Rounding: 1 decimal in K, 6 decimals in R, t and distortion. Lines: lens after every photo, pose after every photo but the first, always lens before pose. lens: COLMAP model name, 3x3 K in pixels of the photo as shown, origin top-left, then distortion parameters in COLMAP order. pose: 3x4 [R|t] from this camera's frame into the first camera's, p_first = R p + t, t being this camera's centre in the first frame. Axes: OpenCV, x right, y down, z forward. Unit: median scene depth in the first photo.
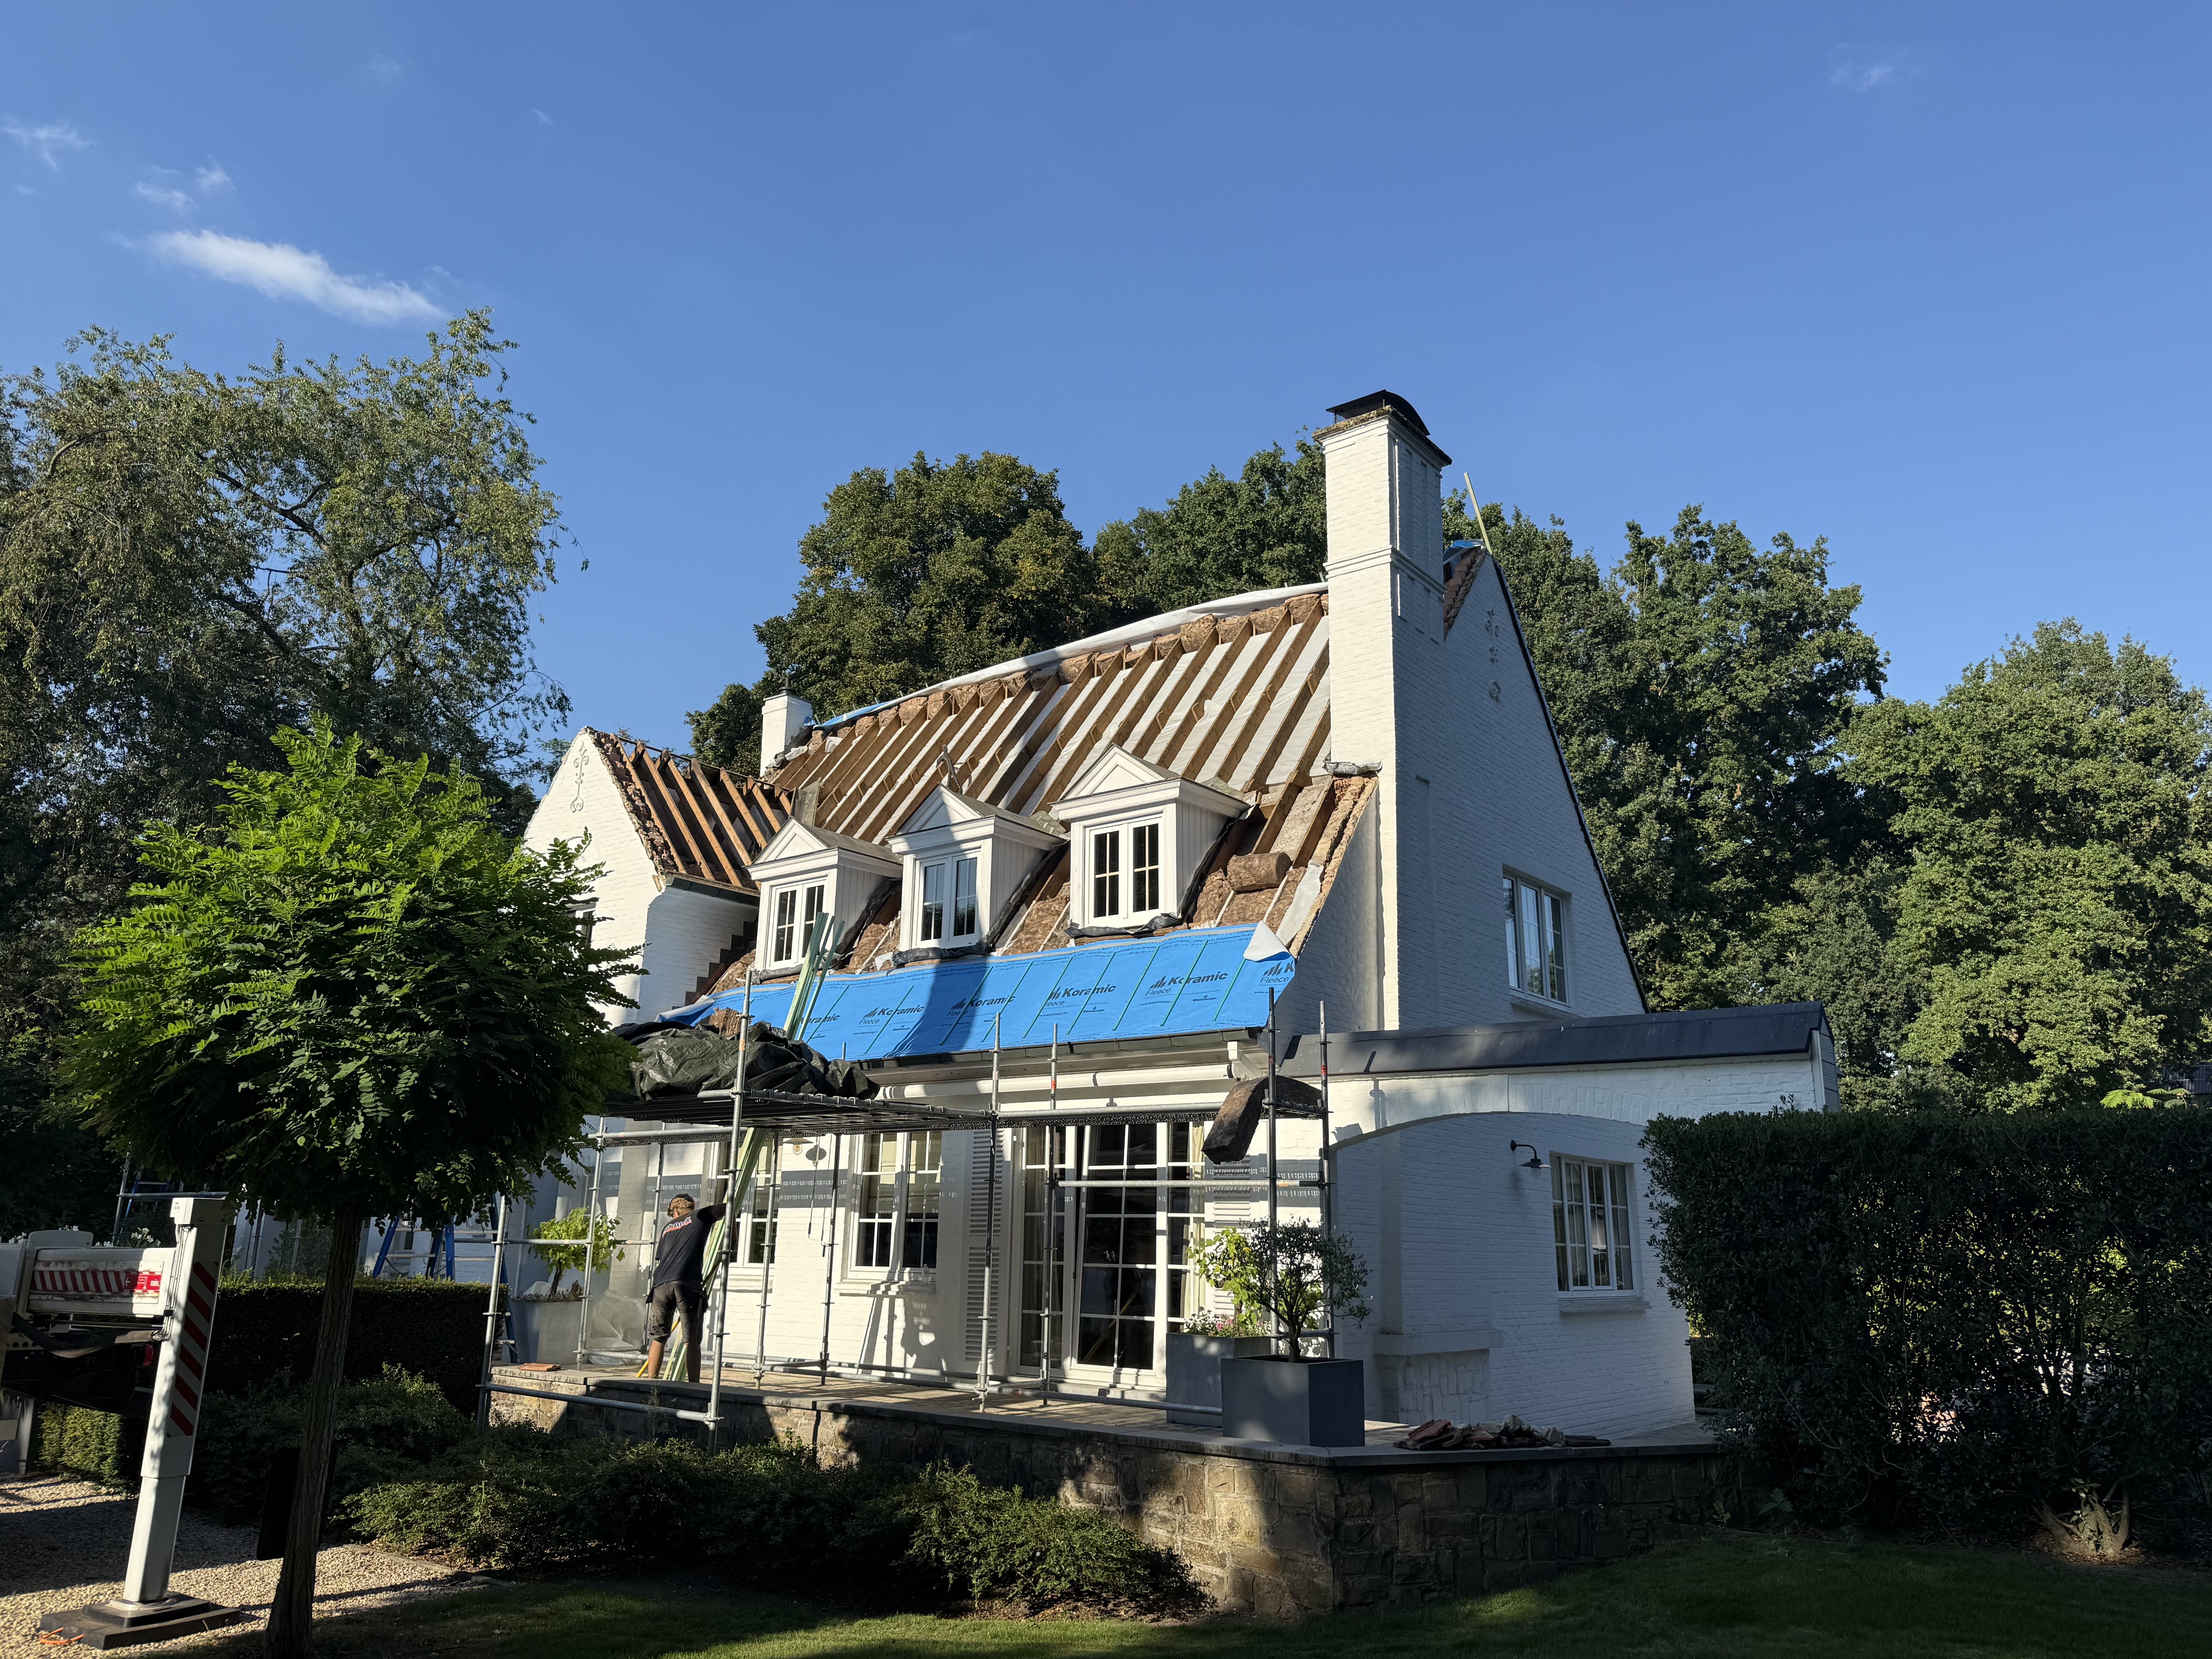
lens RADIAL K [[1553.5, 0, 1106.0], [0, 1553.5, 829.5], [0, 0, 1]] dist [0.205365, 0.000890]
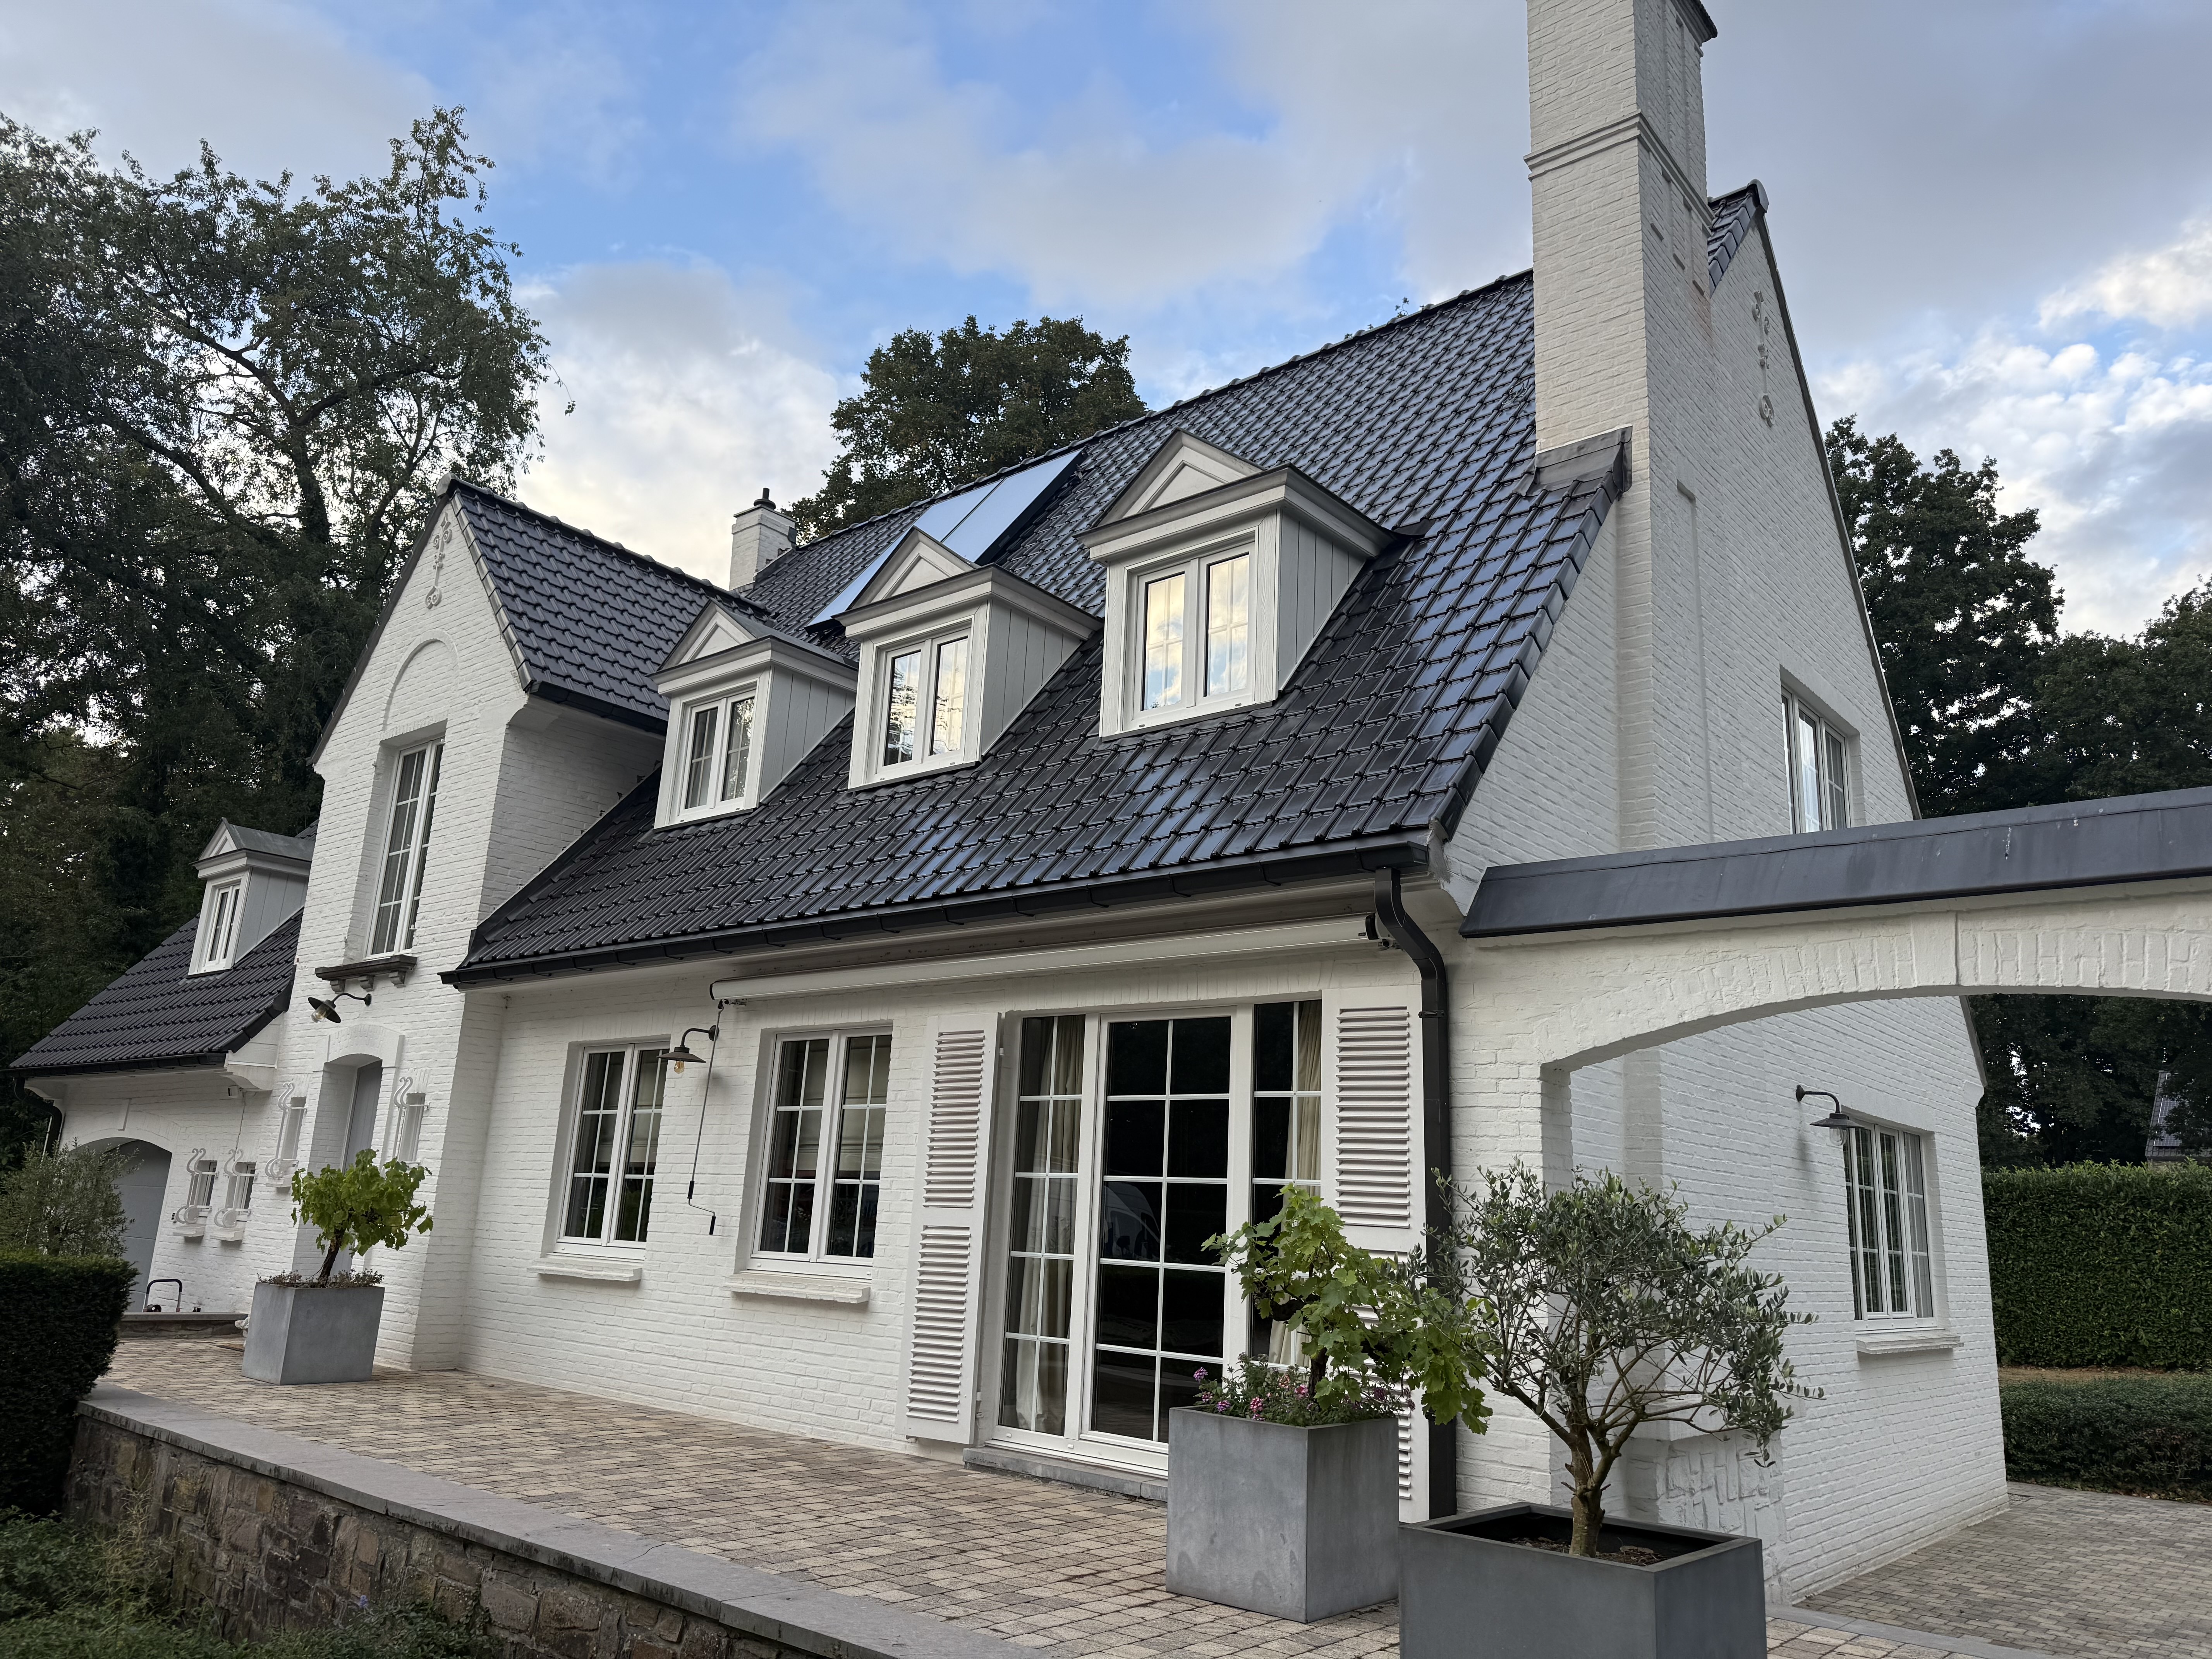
lens RADIAL K [[1553.5, 0, 1106.0], [0, 1553.5, 829.5], [0, 0, 1]] dist [0.205365, 0.000890]
pose [[0.998716, 0.013440, -0.048843, 0.004683], [-0.012637, 0.999781, 0.016710, 0.038122], [0.049057, -0.016072, 0.998667, 0.150940]]
